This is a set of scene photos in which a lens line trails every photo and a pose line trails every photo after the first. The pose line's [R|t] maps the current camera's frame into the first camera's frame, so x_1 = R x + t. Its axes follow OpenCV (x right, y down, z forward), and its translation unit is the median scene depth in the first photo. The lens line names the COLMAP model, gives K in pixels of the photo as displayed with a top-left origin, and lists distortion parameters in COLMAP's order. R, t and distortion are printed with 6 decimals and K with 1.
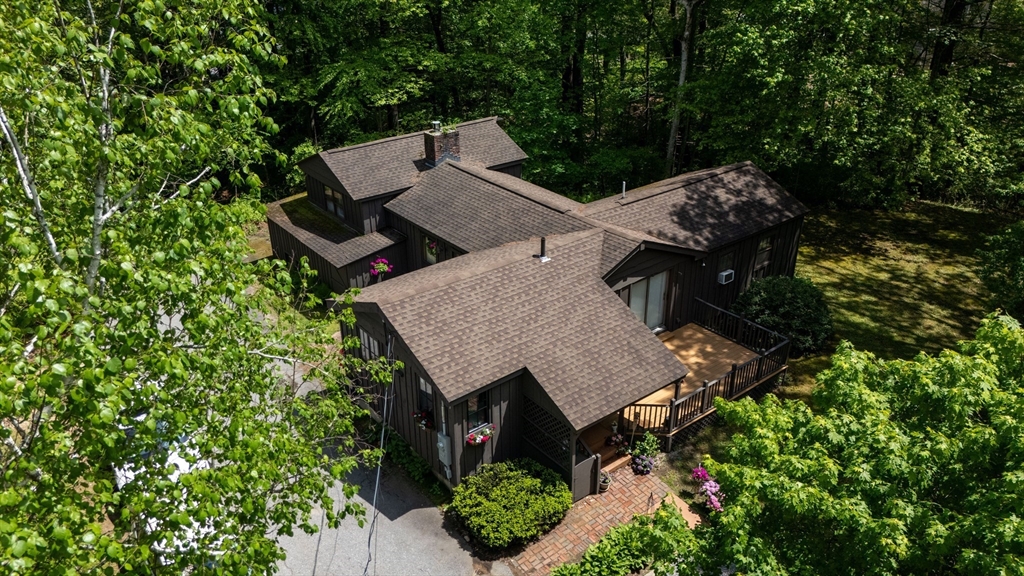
lens RADIAL K [[768.3, 0, 512.0], [0, 768.3, 288.0], [0, 0, 1]] dist [0.060328, 0.001096]
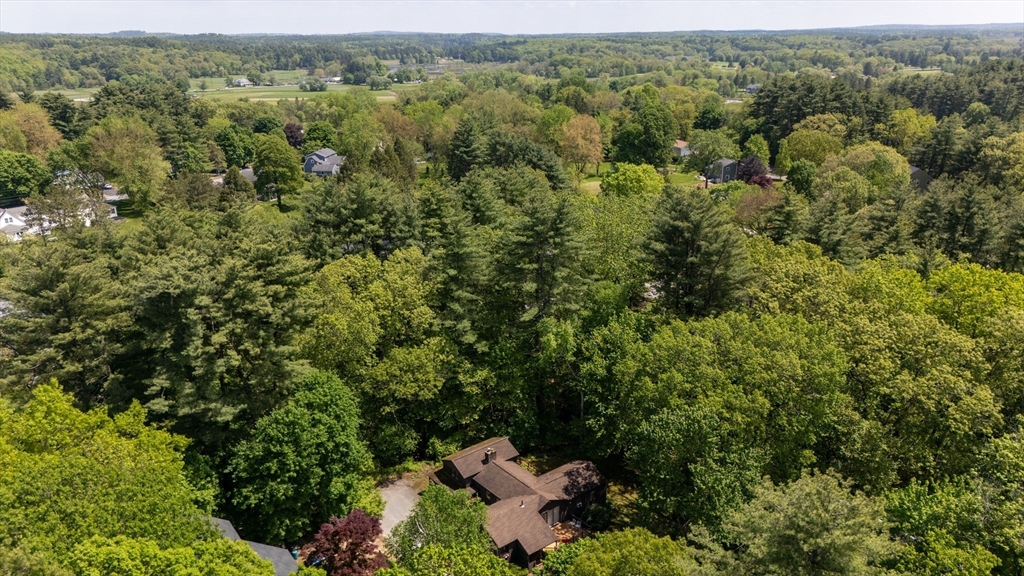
lens RADIAL K [[772.4, 0, 509.1], [0, 772.4, 290.6], [0, 0, 1]] dist [0.114858, -0.002090]
pose [[0.999981, -0.003237, -0.005161, -0.000399], [0.002490, 0.990336, -0.138665, -0.462749], [0.005559, 0.138650, 0.990326, -2.428227]]
